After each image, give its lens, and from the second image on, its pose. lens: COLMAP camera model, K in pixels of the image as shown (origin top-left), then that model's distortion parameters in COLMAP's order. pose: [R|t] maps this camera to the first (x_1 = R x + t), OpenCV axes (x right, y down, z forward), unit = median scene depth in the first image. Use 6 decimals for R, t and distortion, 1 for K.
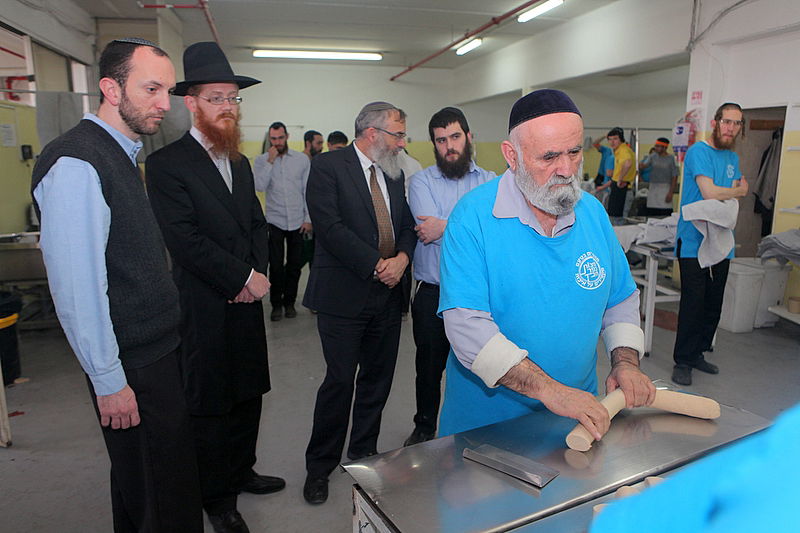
lens RADIAL K [[604.3, 0, 400.0], [0, 604.3, 266.5], [0, 0, 1]] dist [-0.004644, 0.003764]
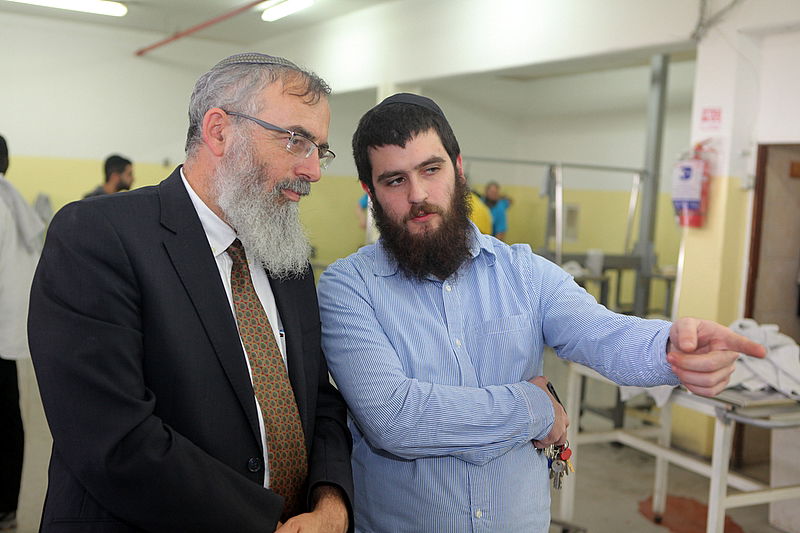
lens RADIAL K [[976.2, 0, 400.0], [0, 976.2, 266.5], [0, 0, 1]] dist [0.005158, -0.069155]
pose [[0.960843, 0.022187, 0.276203, -0.052668], [0.007097, 0.994492, -0.104575, -0.044462], [-0.277002, 0.102440, 0.955393, 0.208213]]
